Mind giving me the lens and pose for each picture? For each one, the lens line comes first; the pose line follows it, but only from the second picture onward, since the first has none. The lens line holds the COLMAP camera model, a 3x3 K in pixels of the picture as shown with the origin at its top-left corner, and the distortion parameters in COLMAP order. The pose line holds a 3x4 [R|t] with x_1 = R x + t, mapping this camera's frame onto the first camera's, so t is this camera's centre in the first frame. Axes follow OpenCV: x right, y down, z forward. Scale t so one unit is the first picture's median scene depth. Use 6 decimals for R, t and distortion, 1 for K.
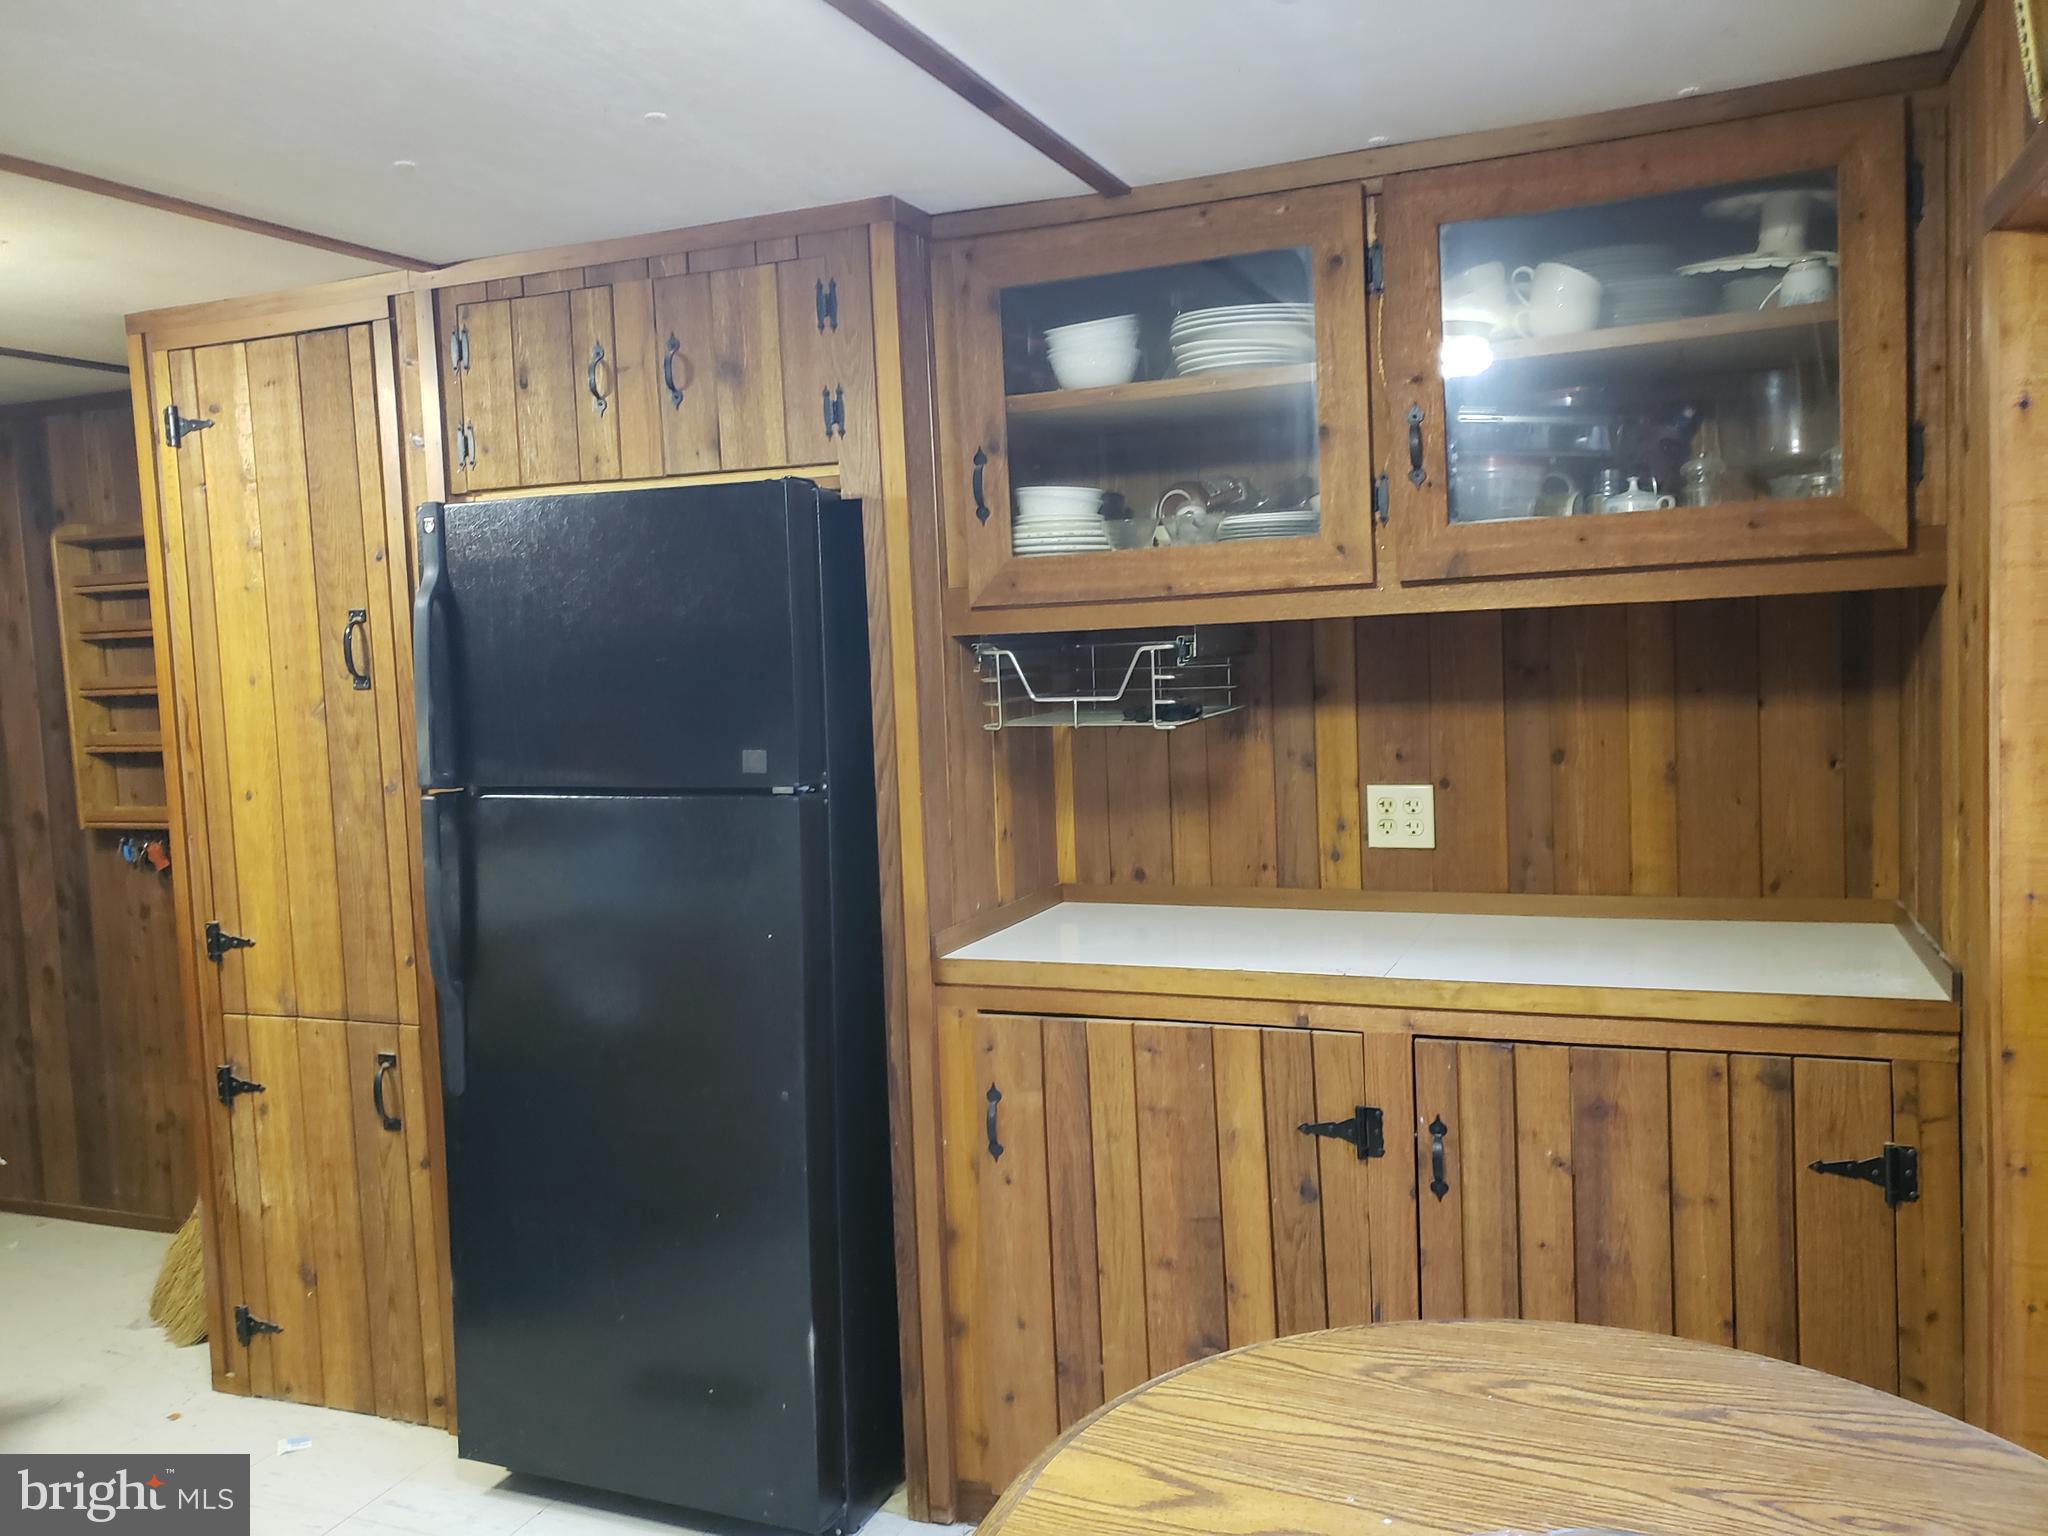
lens RADIAL K [[1592.7, 0, 1010.5], [0, 1592.7, 759.5], [0, 0, 1]] dist [0.024425, -0.016653]
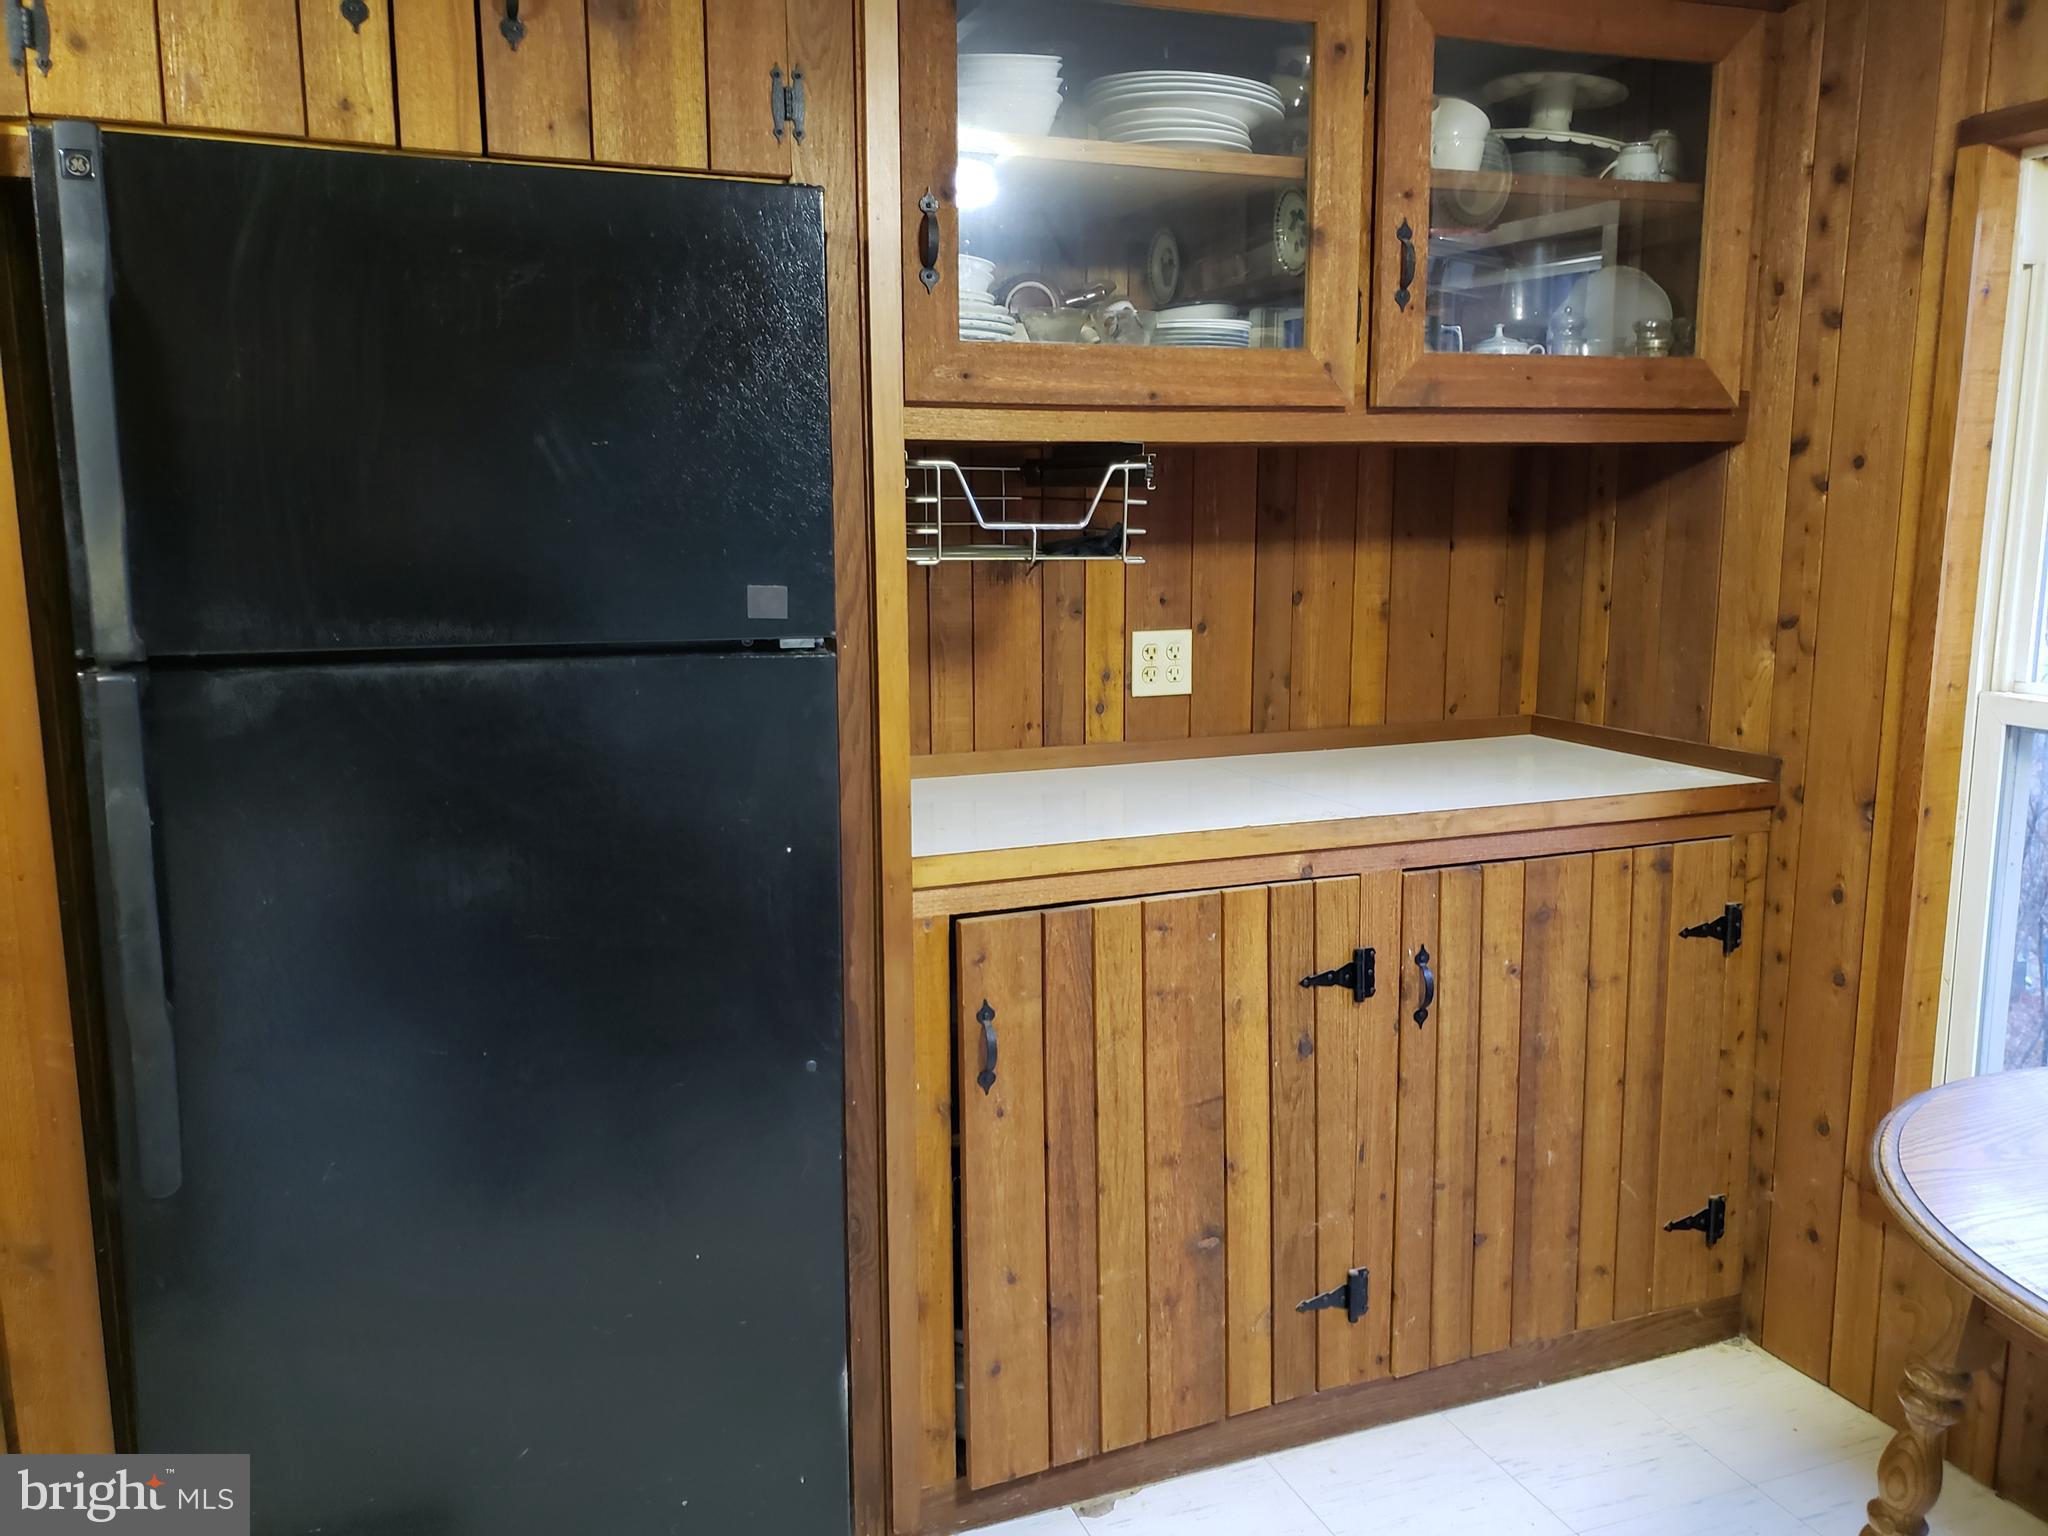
lens RADIAL K [[1592.7, 0, 1031.0], [0, 1592.7, 763.6], [0, 0, 1]] dist [0.024425, -0.016653]
pose [[0.725867, -0.075188, 0.683713, -0.549038], [0.025028, 0.996236, 0.082985, 0.016802], [-0.687380, -0.043124, 0.725017, 0.409442]]
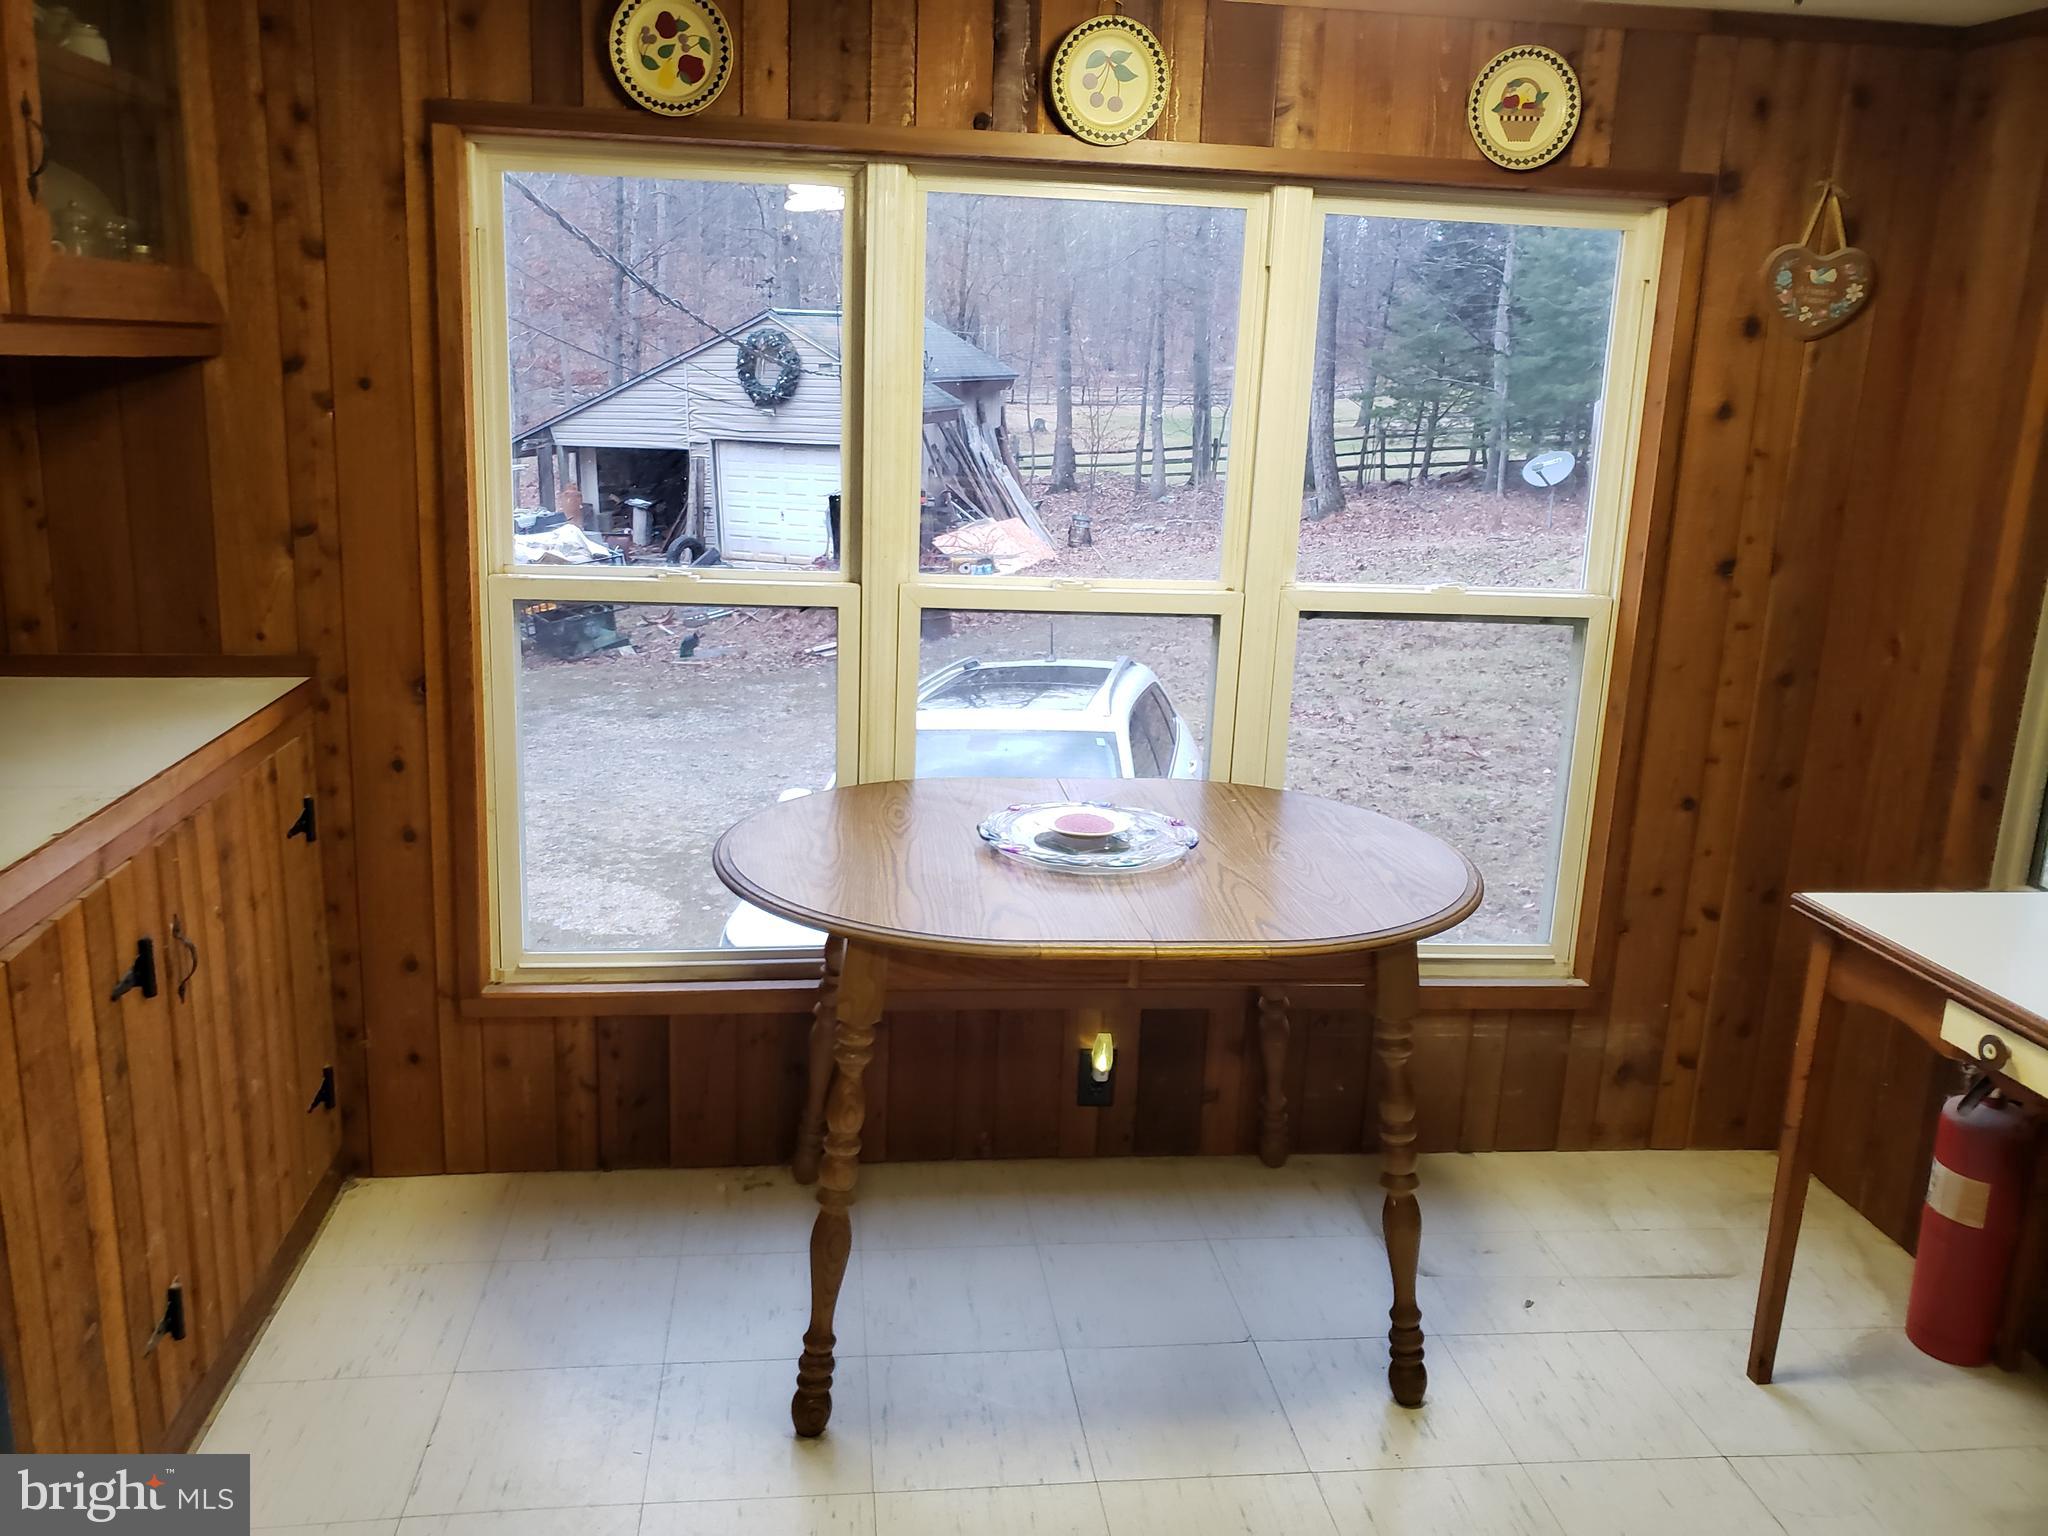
lens RADIAL K [[1592.7, 0, 1051.0], [0, 1592.7, 739.0], [0, 0, 1]] dist [0.024425, -0.016653]
pose [[-0.510236, -0.173490, 0.842354, -0.700721], [0.044533, 0.972799, 0.227330, -0.061114], [-0.858881, 0.153504, -0.488631, 0.926351]]
